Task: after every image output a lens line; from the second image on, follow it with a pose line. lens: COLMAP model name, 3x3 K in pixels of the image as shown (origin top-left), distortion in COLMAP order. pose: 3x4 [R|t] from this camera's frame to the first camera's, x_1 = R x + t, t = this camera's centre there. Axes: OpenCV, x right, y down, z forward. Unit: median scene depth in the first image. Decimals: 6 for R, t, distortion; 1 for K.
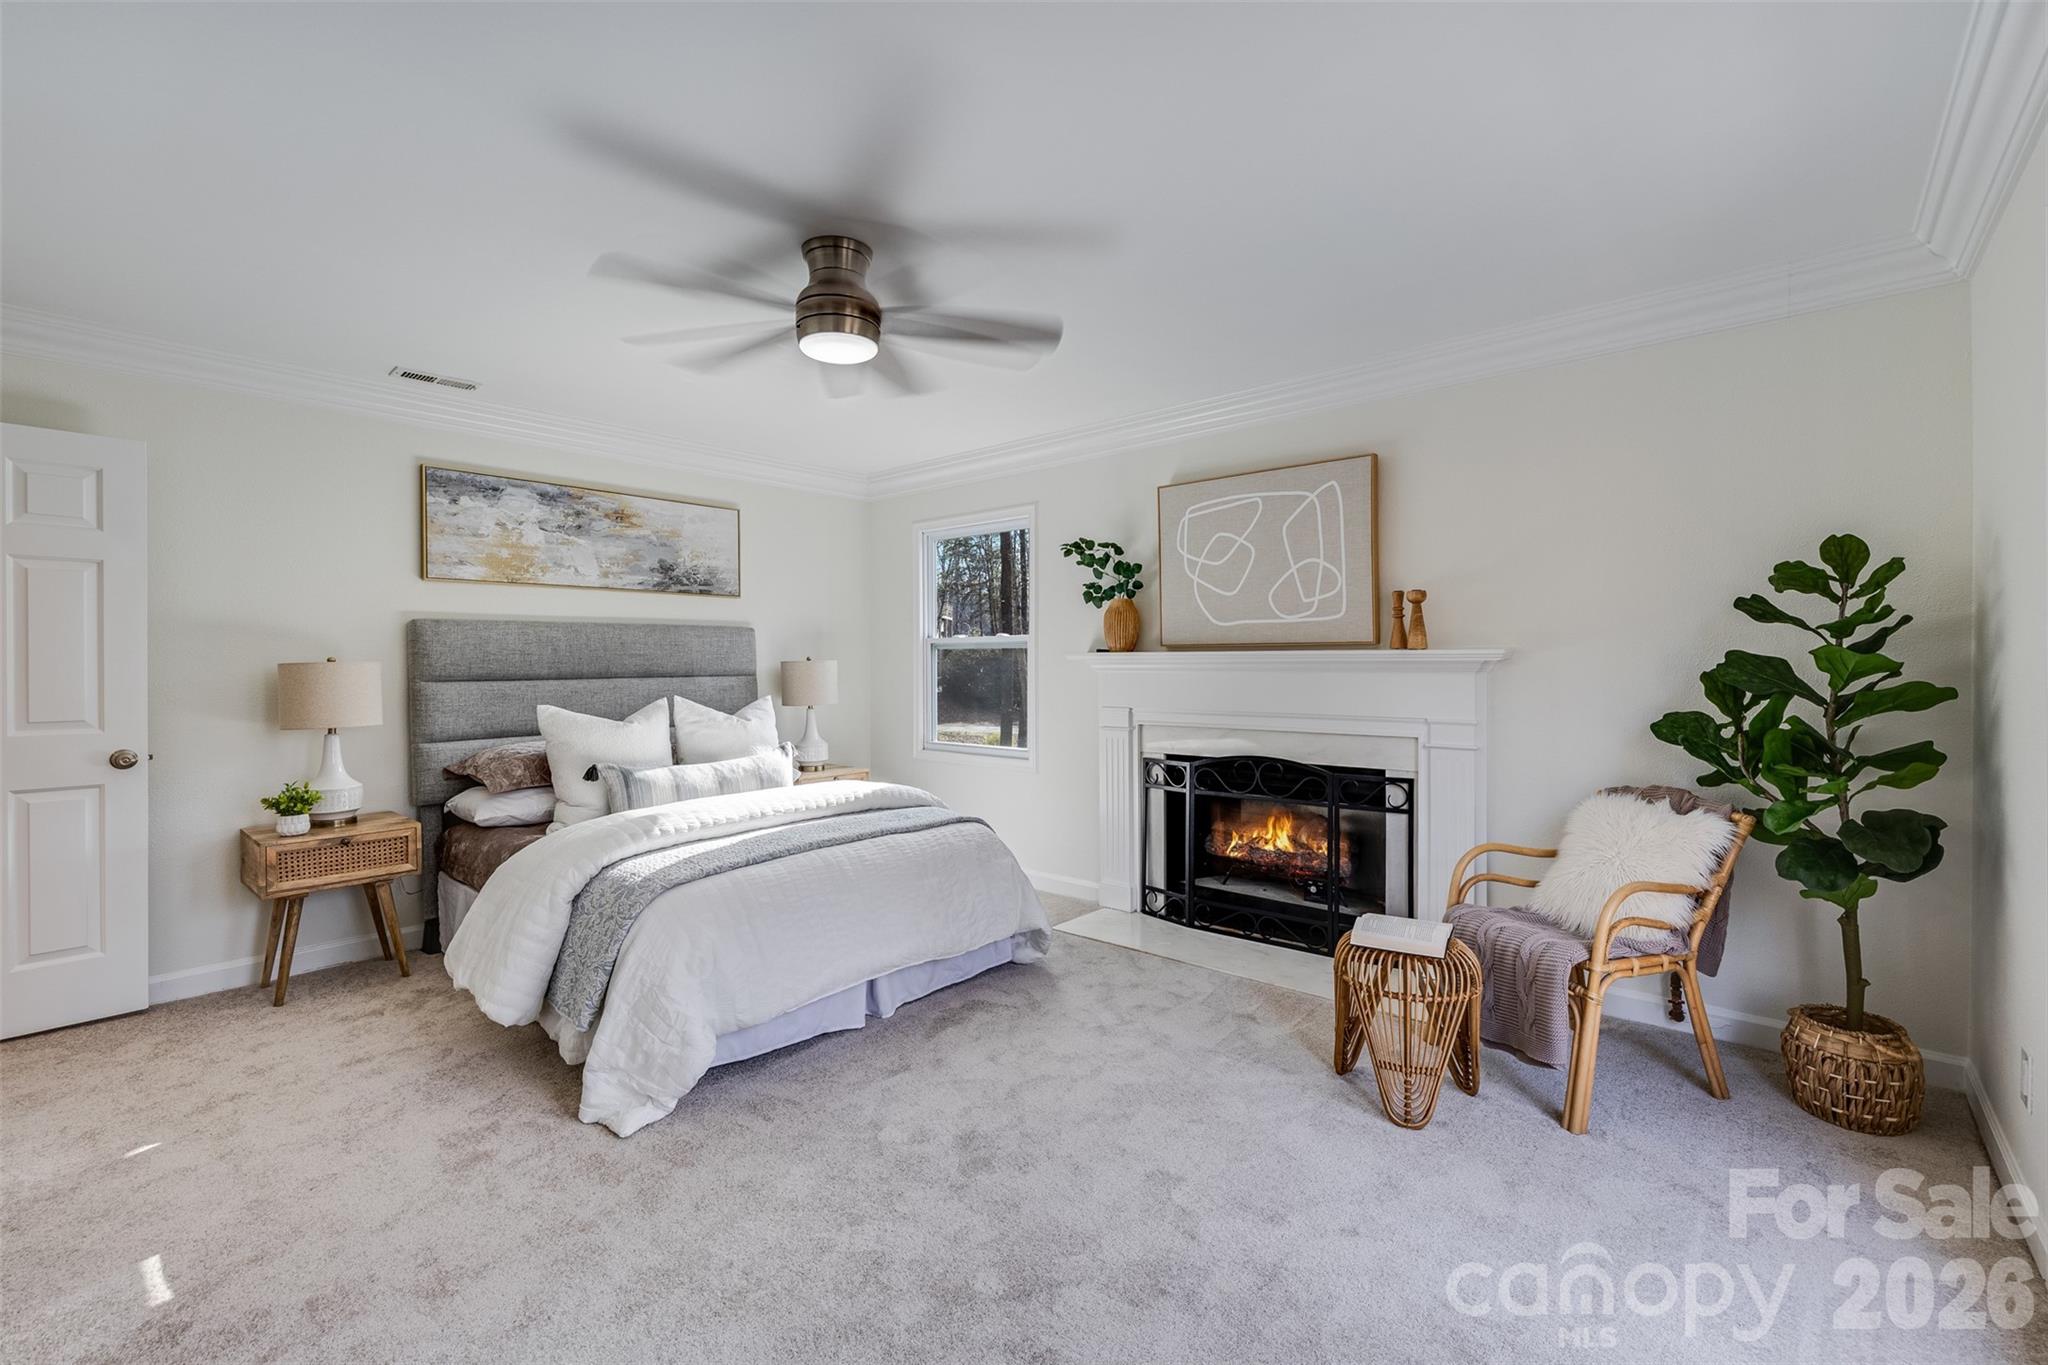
lens RADIAL K [[883.9, 0, 1044.8], [0, 883.9, 671.5], [0, 0, 1]] dist [-0.002031, -0.000996]
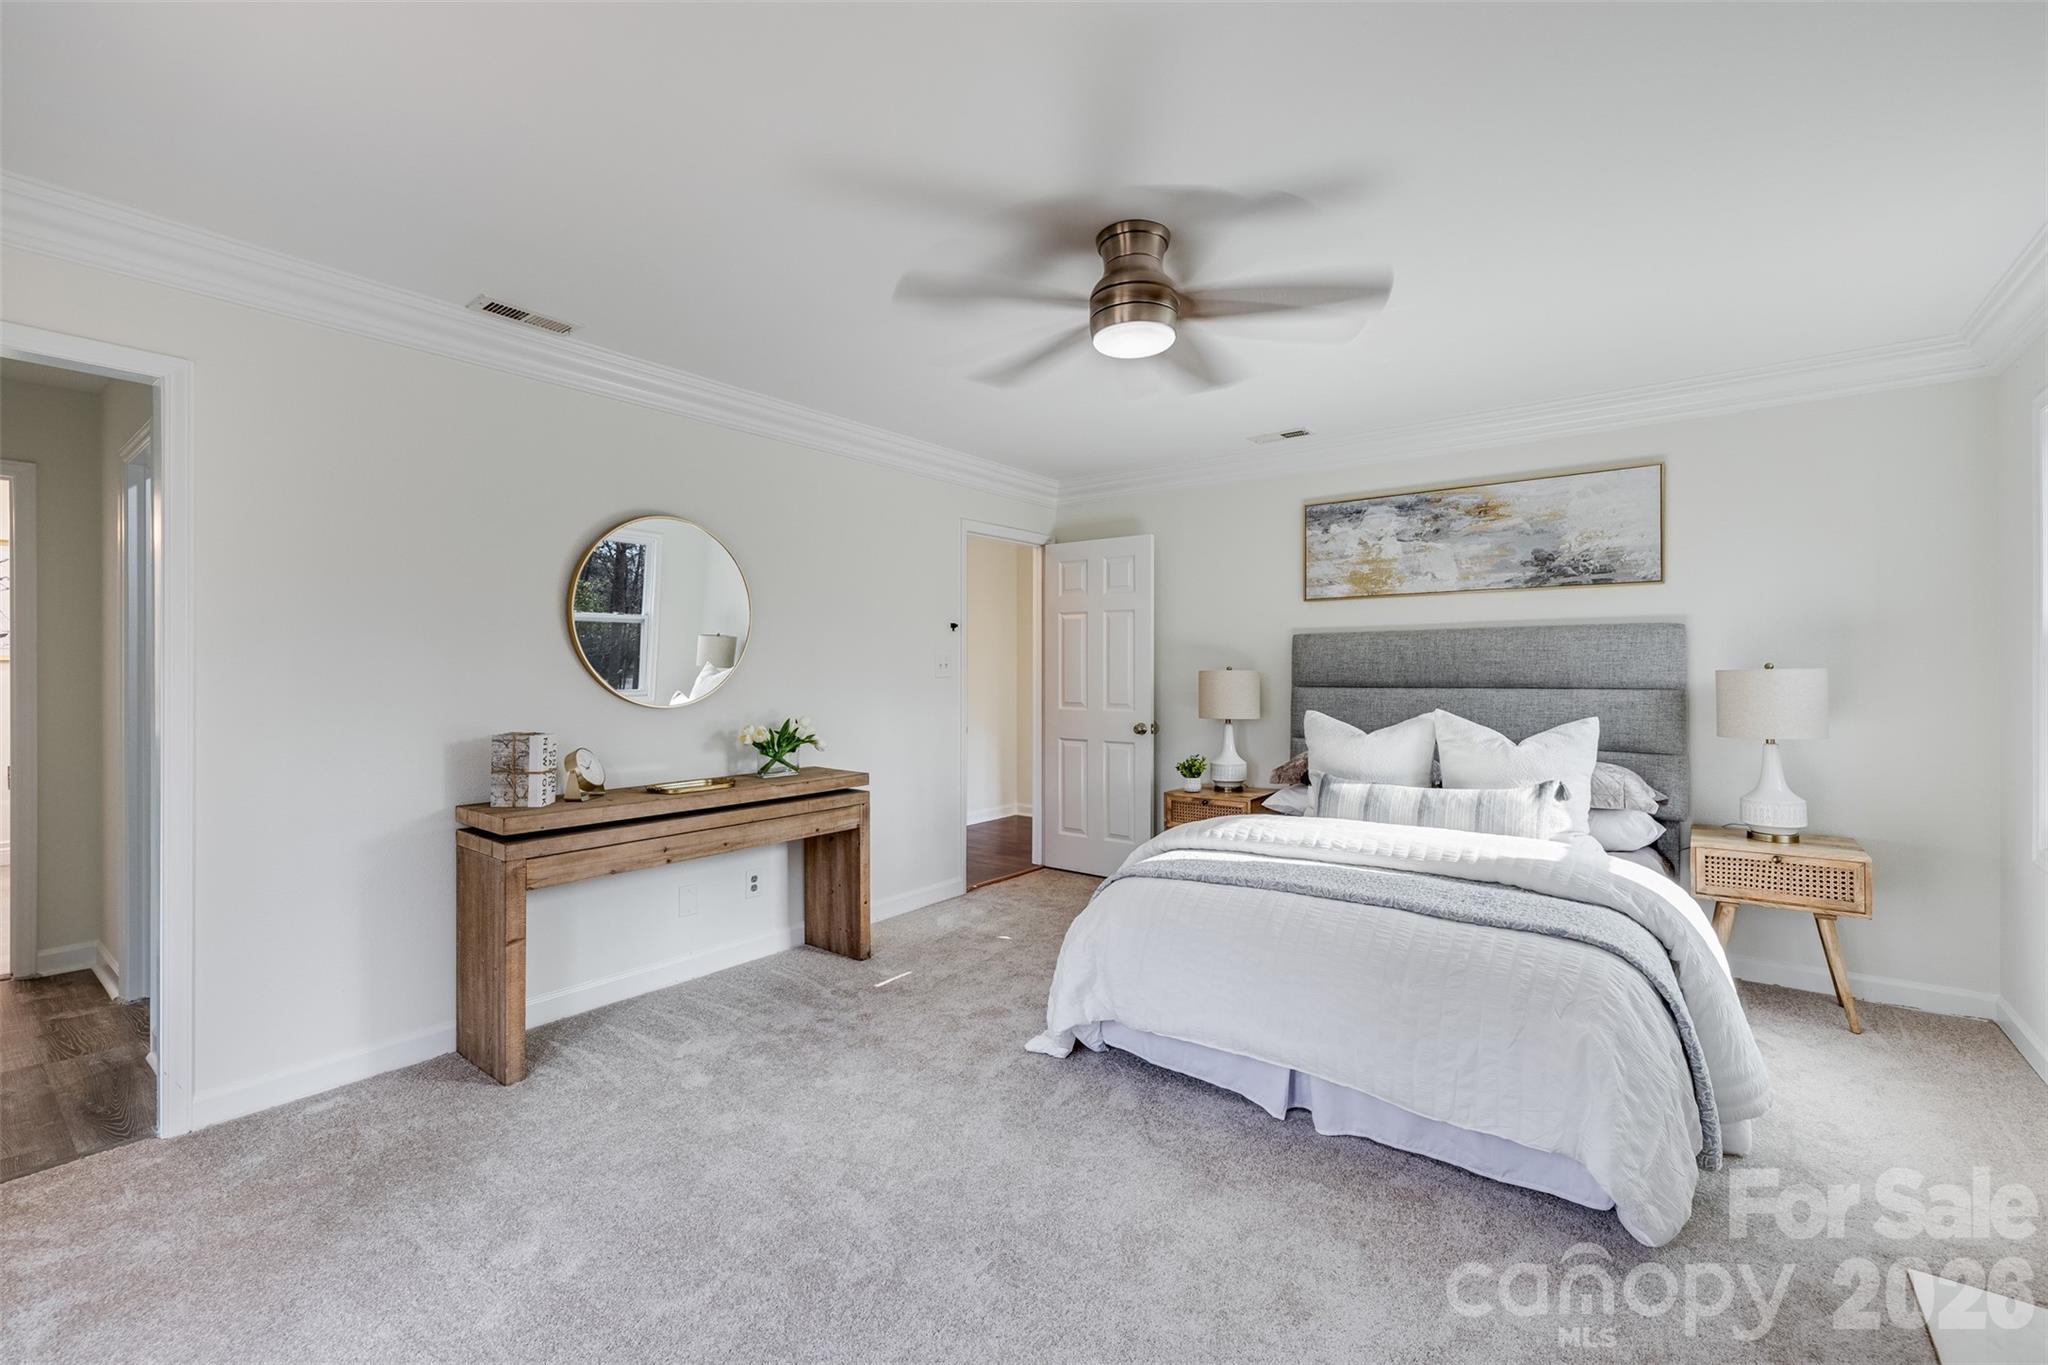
lens RADIAL K [[883.9, 0, 1038.5], [0, 883.9, 679.1], [0, 0, 1]] dist [-0.002031, -0.000996]
pose [[0.034502, 0.015686, -0.999282, 0.446295], [-0.008448, 0.999846, 0.015403, -0.012931], [0.999369, 0.007911, 0.034629, 0.553936]]
